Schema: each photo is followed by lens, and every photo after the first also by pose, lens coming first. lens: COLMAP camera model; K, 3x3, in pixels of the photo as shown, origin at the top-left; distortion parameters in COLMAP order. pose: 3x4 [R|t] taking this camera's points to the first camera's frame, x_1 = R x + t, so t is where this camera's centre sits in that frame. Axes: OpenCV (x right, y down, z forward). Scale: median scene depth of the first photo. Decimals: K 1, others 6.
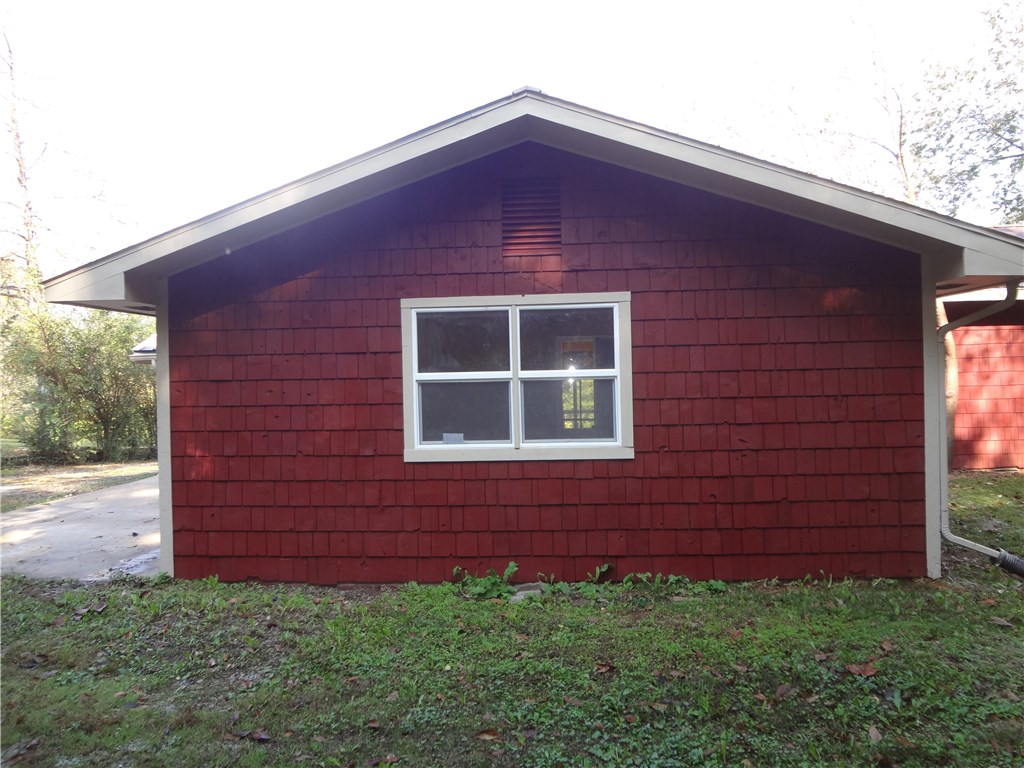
lens RADIAL K [[764.0, 0, 509.8], [0, 764.0, 384.7], [0, 0, 1]] dist [-0.047280, 0.004747]
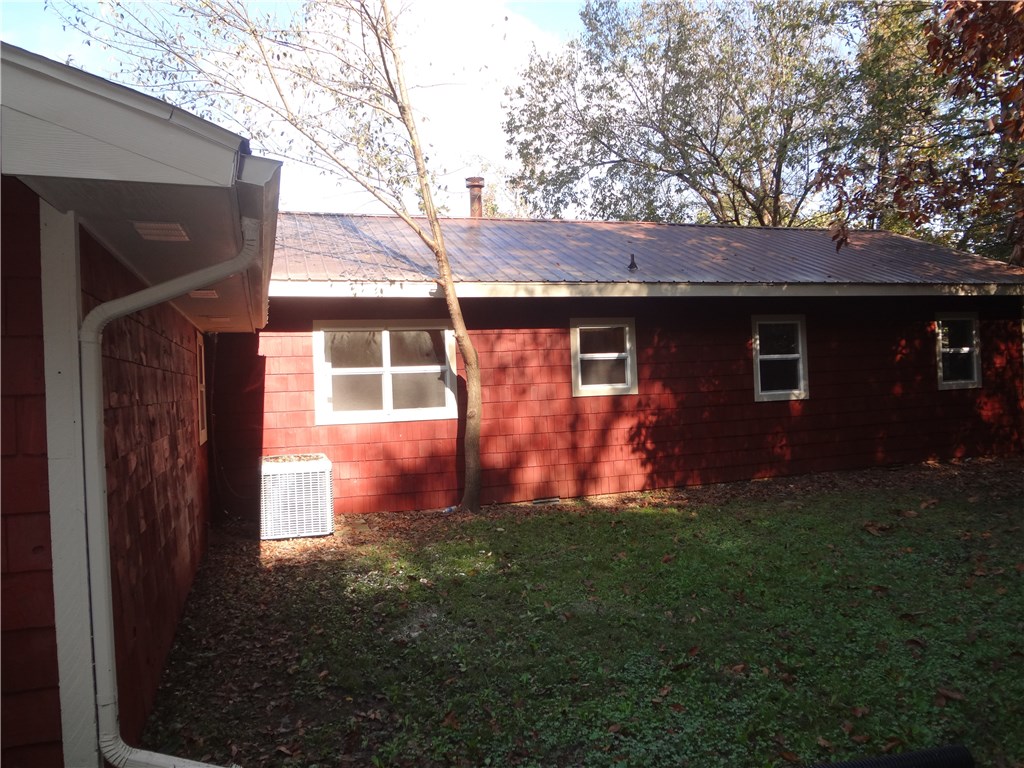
lens RADIAL K [[764.0, 0, 514.0], [0, 764.0, 383.4], [0, 0, 1]] dist [-0.047280, 0.004747]
pose [[0.924473, -0.015366, 0.380937, 0.306121], [0.021222, 0.999712, -0.011176, -0.009557], [-0.380655, 0.018417, 0.924534, 0.226704]]
